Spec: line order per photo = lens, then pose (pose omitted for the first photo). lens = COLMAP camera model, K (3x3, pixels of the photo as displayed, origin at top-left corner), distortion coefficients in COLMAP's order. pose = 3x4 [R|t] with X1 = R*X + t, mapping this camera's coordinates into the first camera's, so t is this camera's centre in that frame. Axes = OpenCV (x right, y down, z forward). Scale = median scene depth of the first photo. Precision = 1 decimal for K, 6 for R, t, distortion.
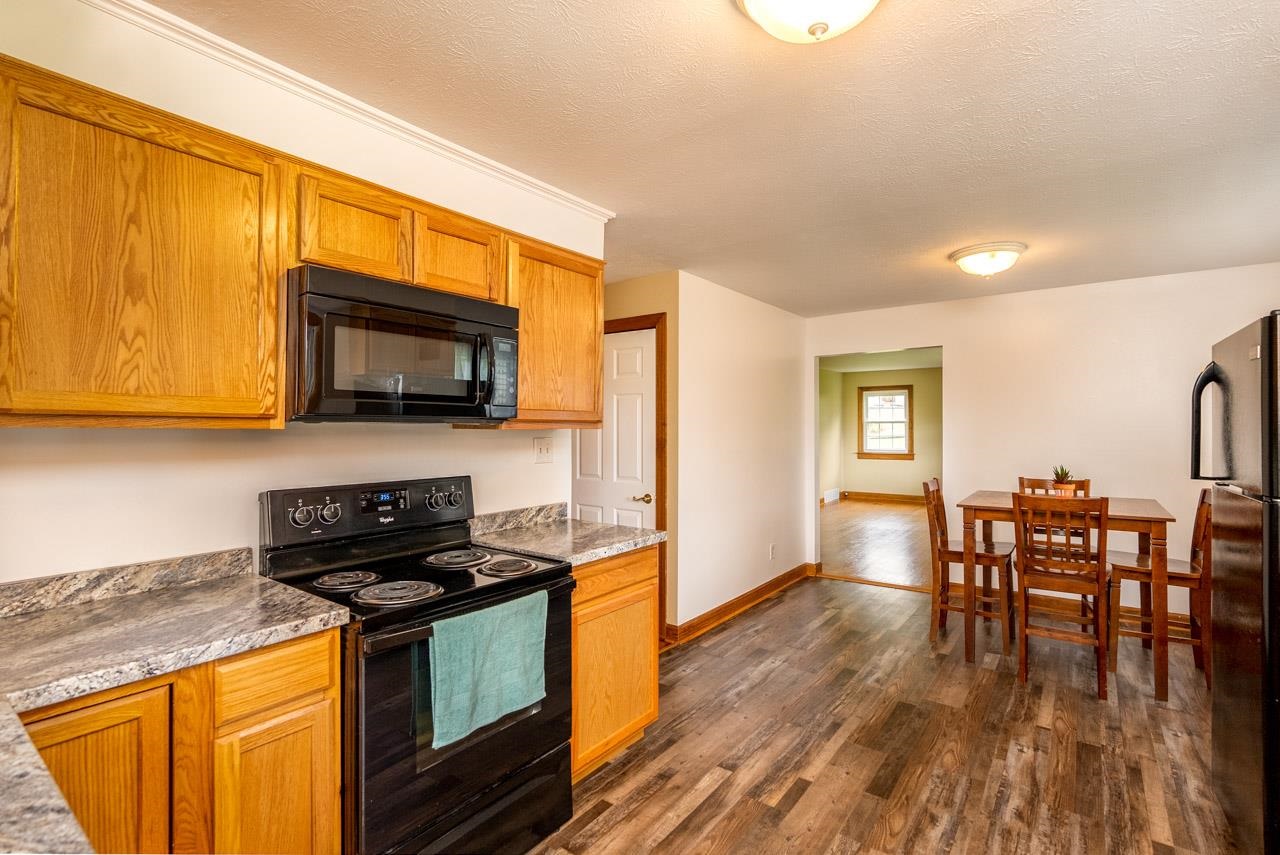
lens RADIAL K [[589.4, 0, 652.3], [0, 589.4, 434.9], [0, 0, 1]] dist [0.000096, 0.000099]
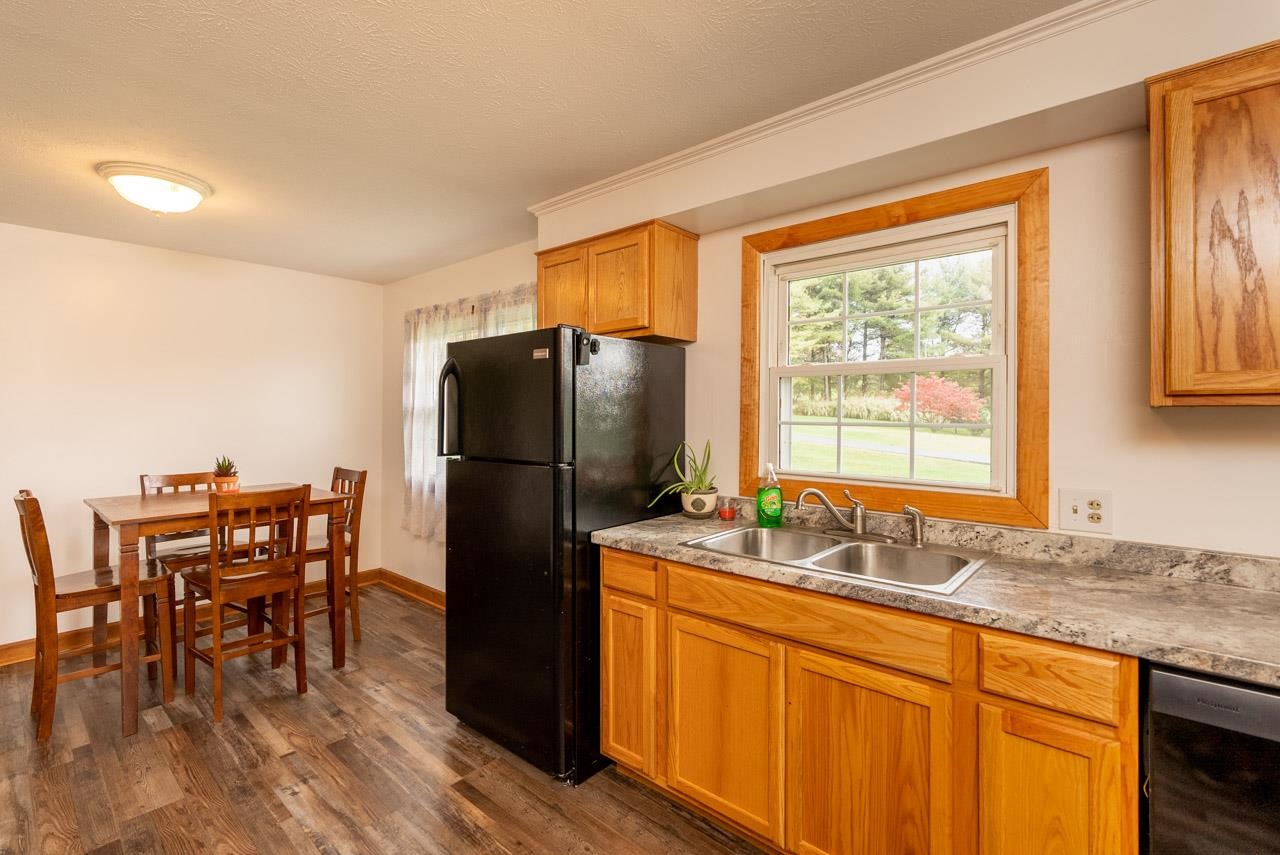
lens RADIAL K [[582.5, 0, 643.6], [0, 582.5, 412.7], [0, 0, 1]] dist [-0.002645, 0.000184]
pose [[0.086558, -0.001077, 0.996246, -0.160100], [0.009637, 0.999954, 0.000243, -0.007095], [-0.996200, 0.009580, 0.086564, 0.414406]]
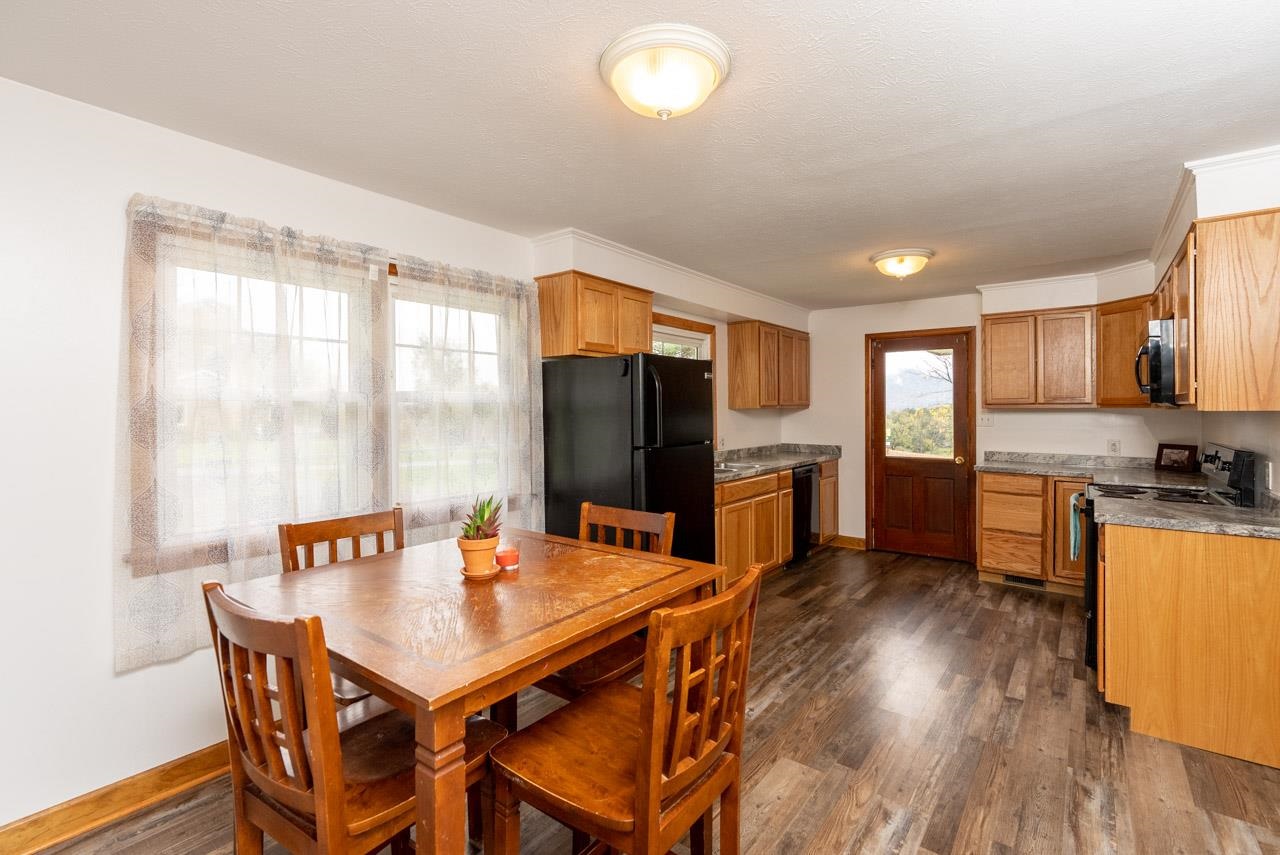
lens RADIAL K [[582.5, 0, 643.6], [0, 582.5, 412.7], [0, 0, 1]] dist [-0.002645, 0.000184]
pose [[-0.999763, 0.002998, 0.021585, 0.785062], [0.003360, 0.999854, 0.016734, -0.028820], [-0.021532, 0.016803, -0.999627, 2.028255]]
